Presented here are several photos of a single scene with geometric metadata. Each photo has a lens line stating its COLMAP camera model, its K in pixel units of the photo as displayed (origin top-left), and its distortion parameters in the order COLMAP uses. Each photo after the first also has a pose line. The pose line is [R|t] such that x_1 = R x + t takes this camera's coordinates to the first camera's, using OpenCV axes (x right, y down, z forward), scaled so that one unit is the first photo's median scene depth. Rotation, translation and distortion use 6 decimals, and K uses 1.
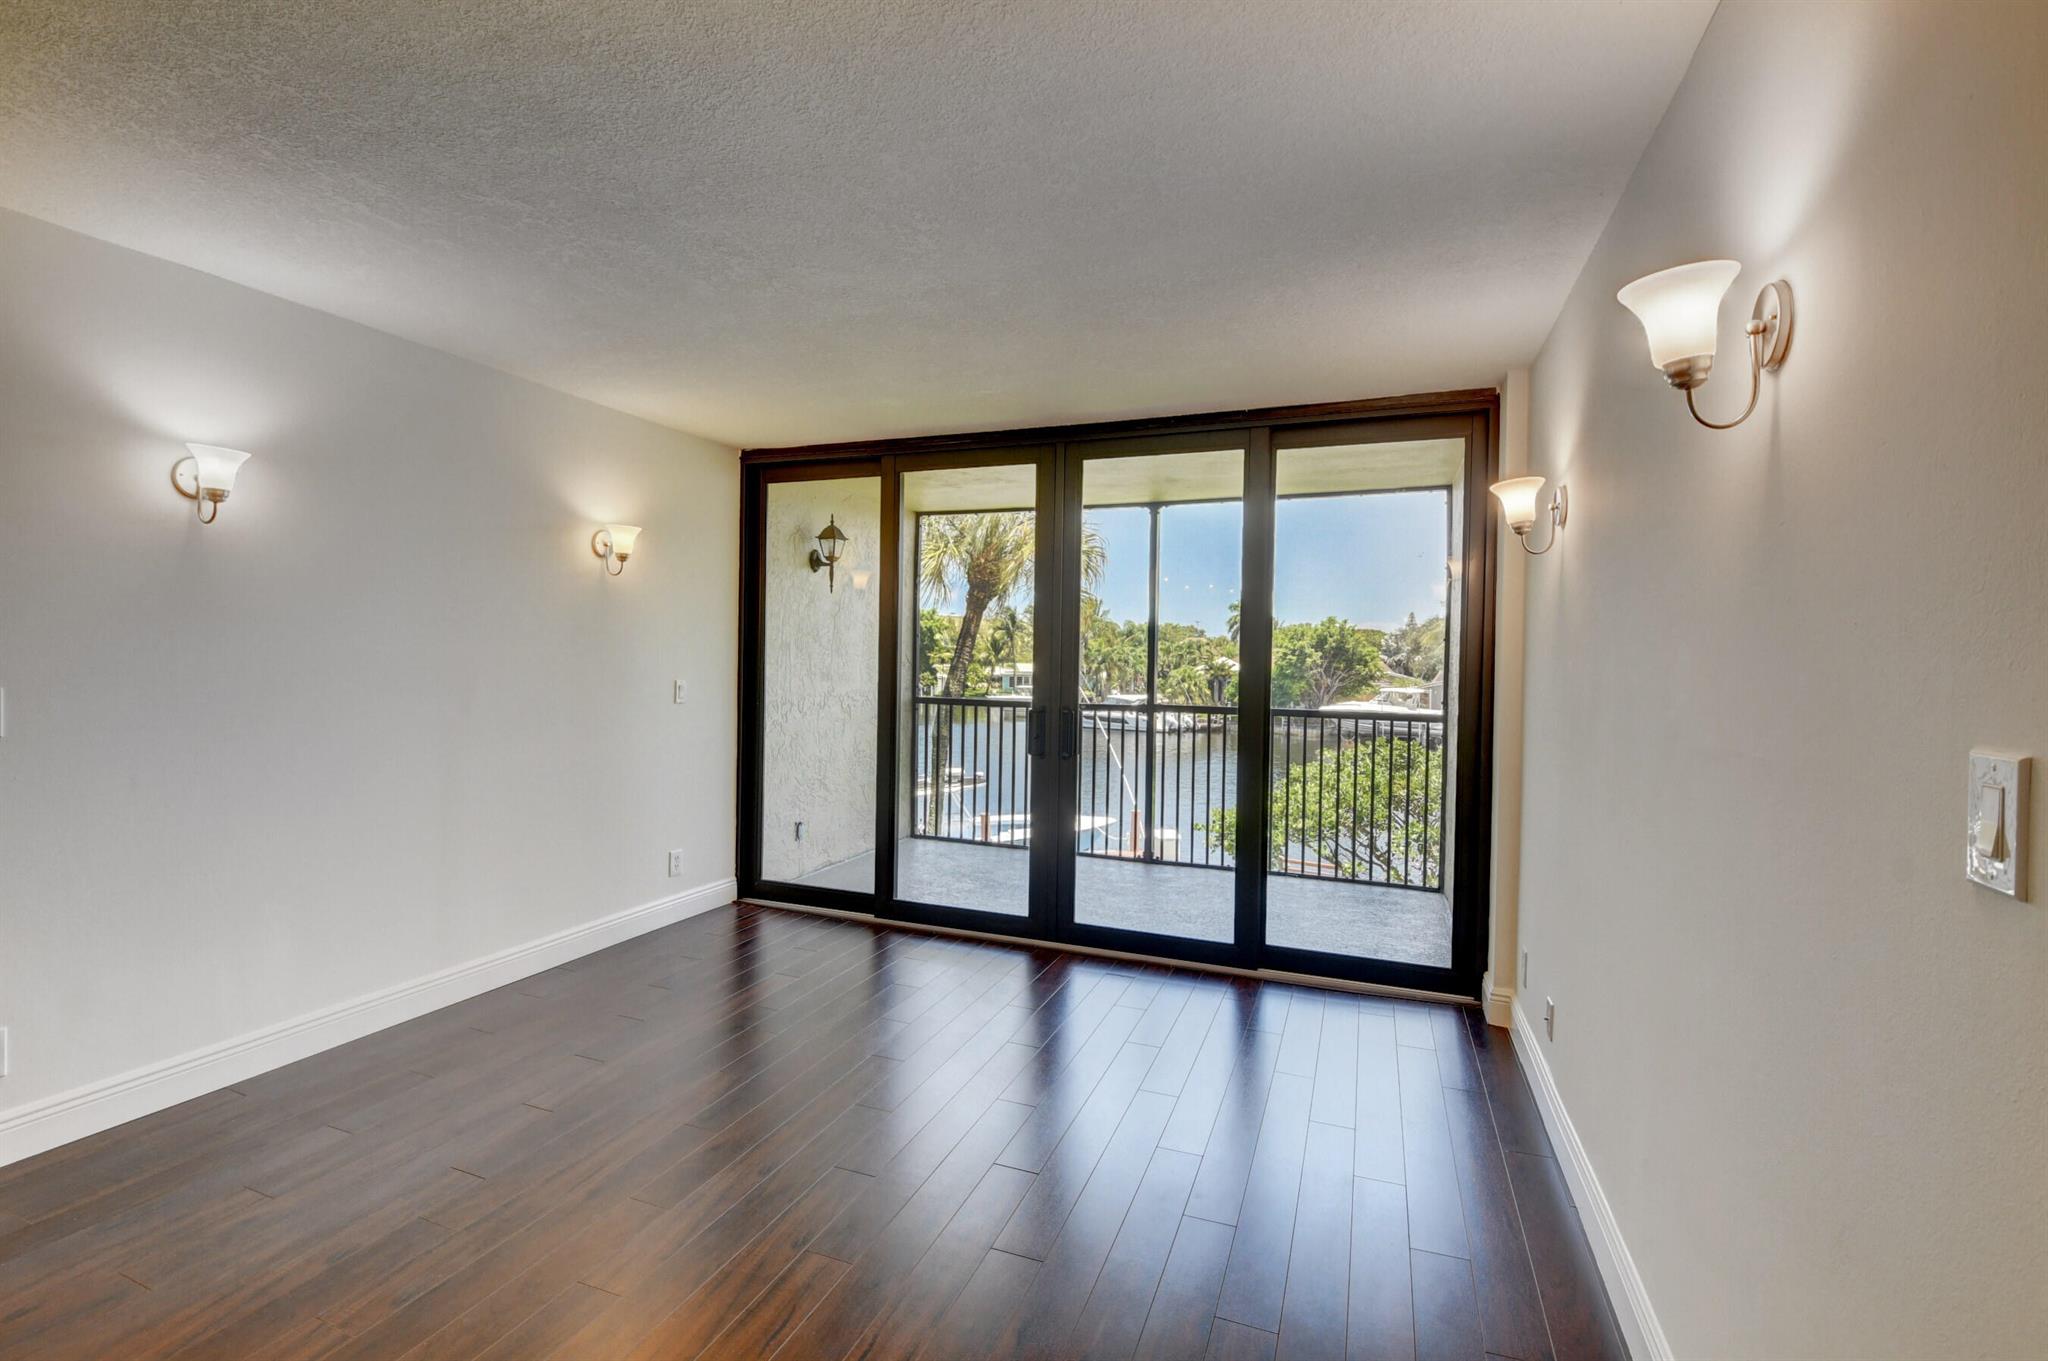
lens RADIAL K [[895.1, 0, 1017.5], [0, 895.1, 670.8], [0, 0, 1]] dist [0.025218, -0.030598]
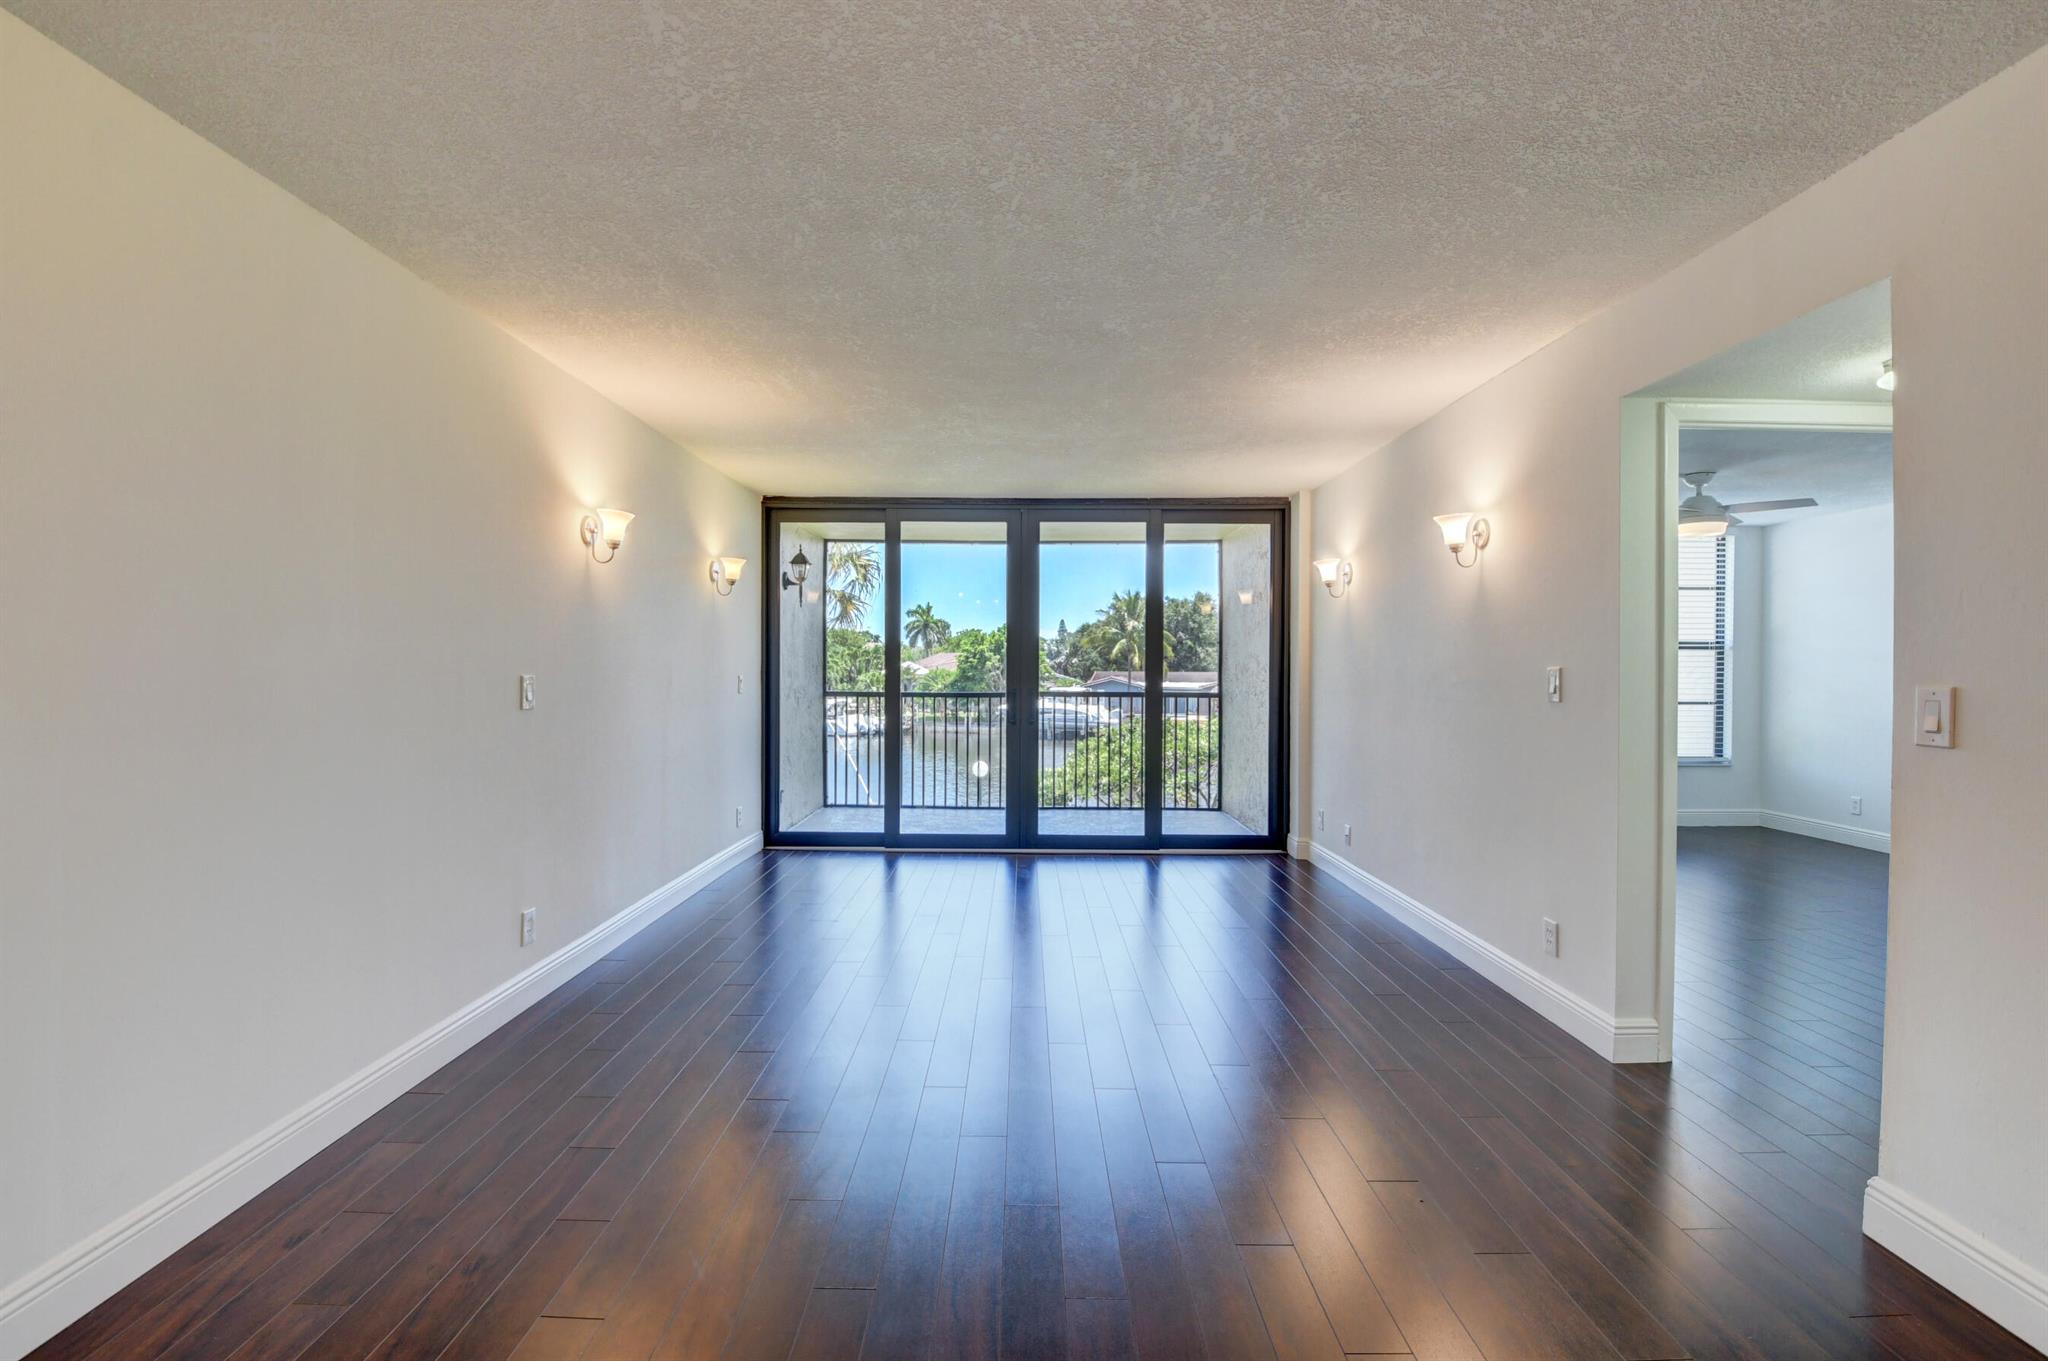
lens RADIAL K [[895.1, 0, 1017.5], [0, 895.1, 670.8], [0, 0, 1]] dist [0.025218, -0.030598]
pose [[0.933823, -0.014501, 0.357440, -0.334455], [0.016592, 0.999858, -0.002784, 0.009975], [-0.357350, 0.008530, 0.933932, -0.248077]]
